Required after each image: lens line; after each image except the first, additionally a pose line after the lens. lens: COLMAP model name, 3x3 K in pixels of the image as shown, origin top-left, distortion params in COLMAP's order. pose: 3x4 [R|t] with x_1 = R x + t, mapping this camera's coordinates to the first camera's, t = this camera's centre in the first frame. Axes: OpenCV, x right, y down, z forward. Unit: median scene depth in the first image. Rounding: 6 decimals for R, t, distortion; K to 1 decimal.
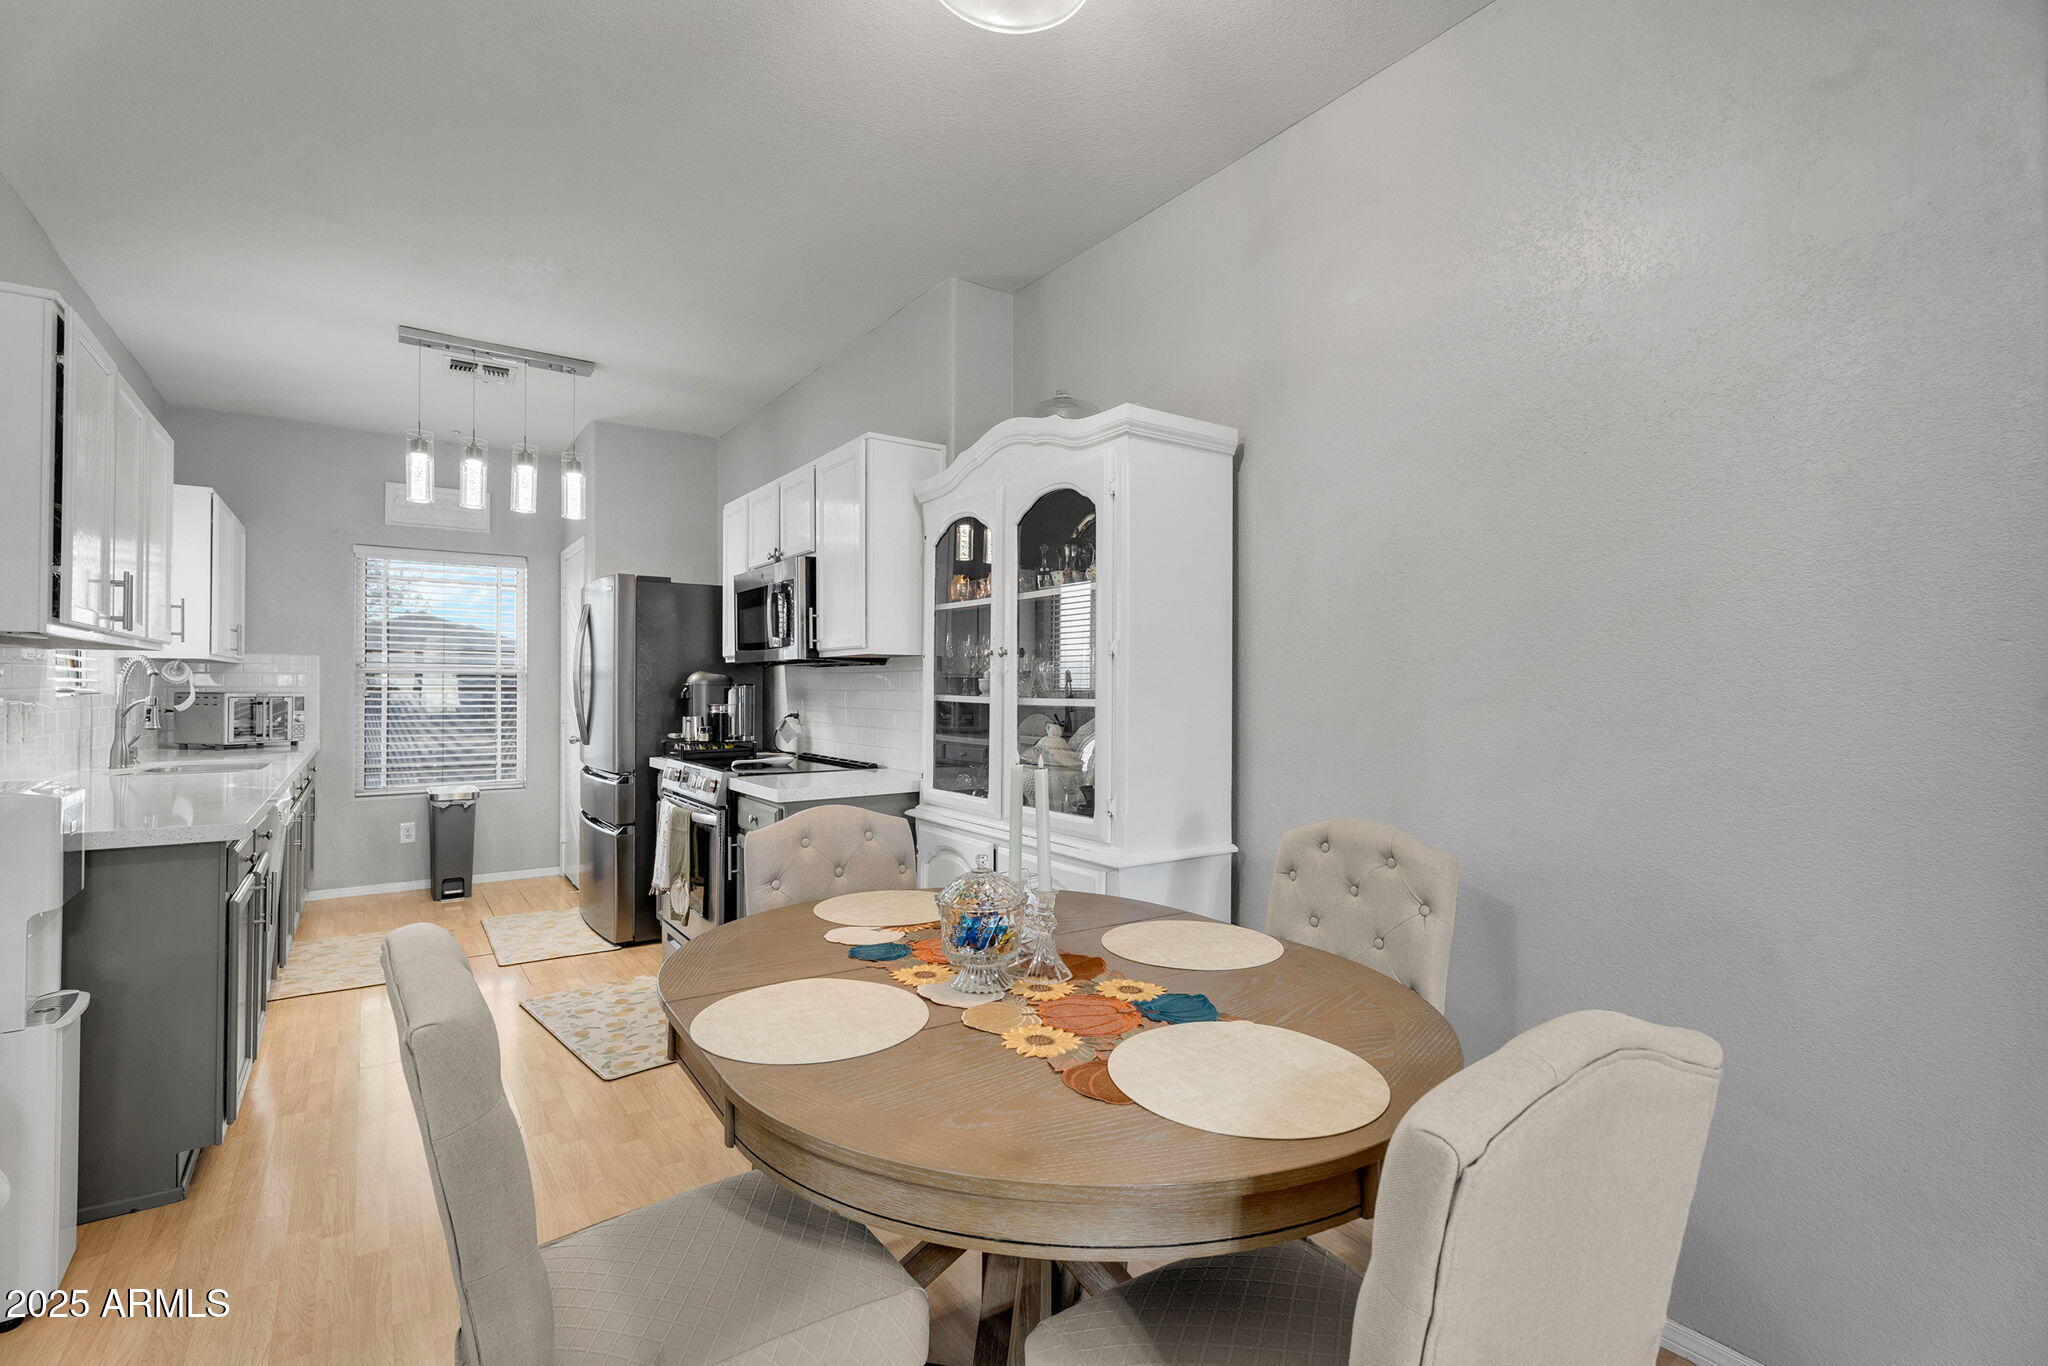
lens RADIAL K [[914.2, 0, 1024.0], [0, 914.2, 683.0], [0, 0, 1]] dist [-0.001819, -0.000249]
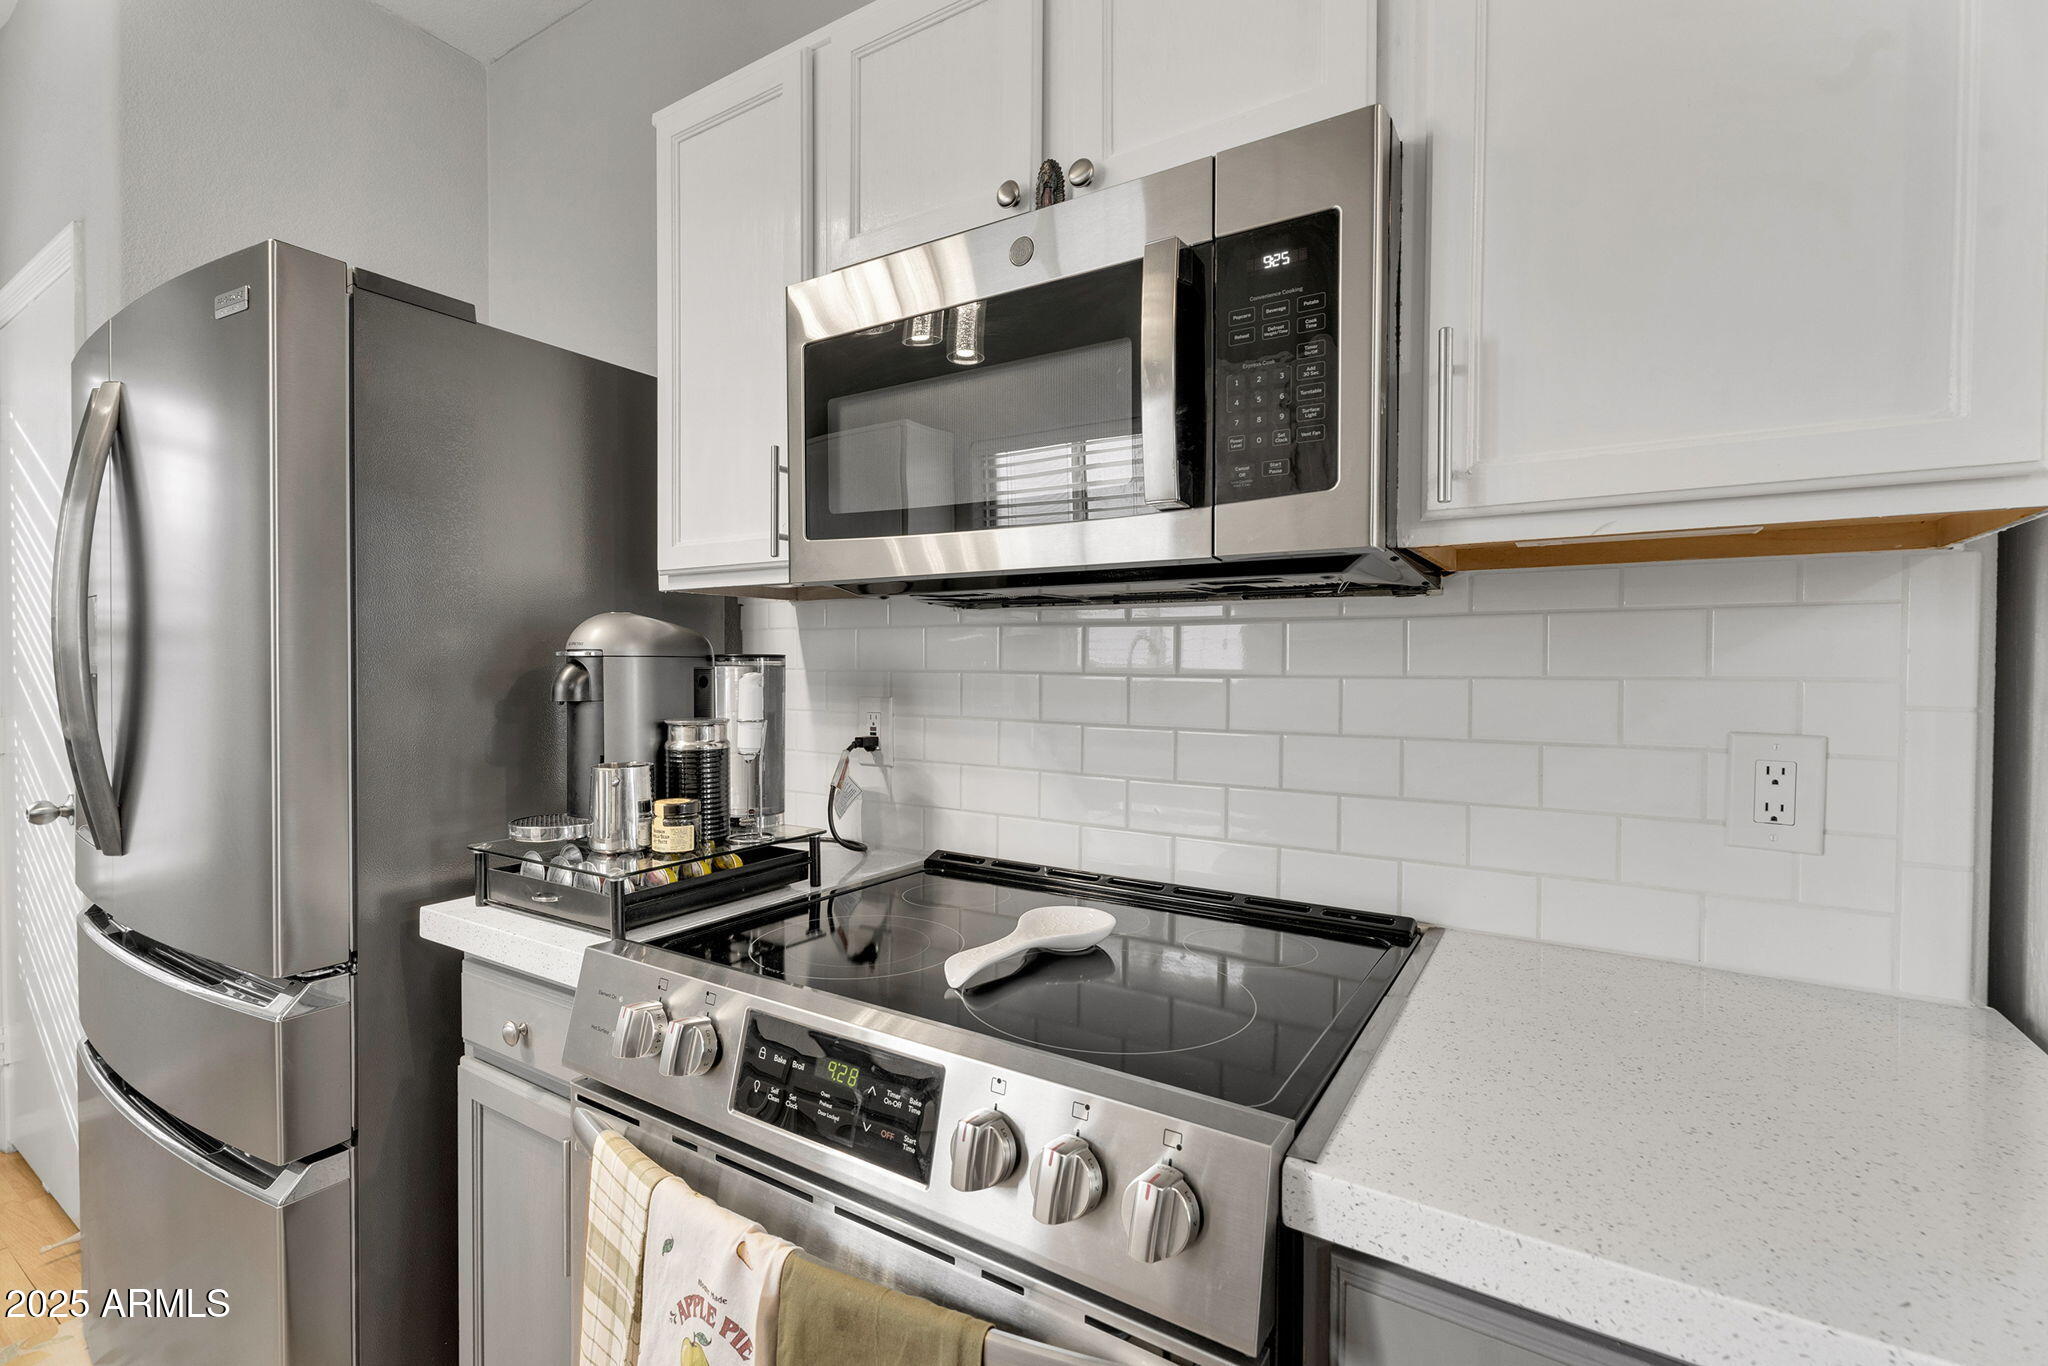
lens RADIAL K [[914.2, 0, 1024.0], [0, 914.2, 683.0], [0, 0, 1]] dist [-0.001819, -0.000249]
pose [[0.929455, -0.011718, 0.368750, -0.342996], [0.003139, 0.999710, 0.023858, 0.003890], [-0.368923, -0.021018, 0.929222, 0.671648]]
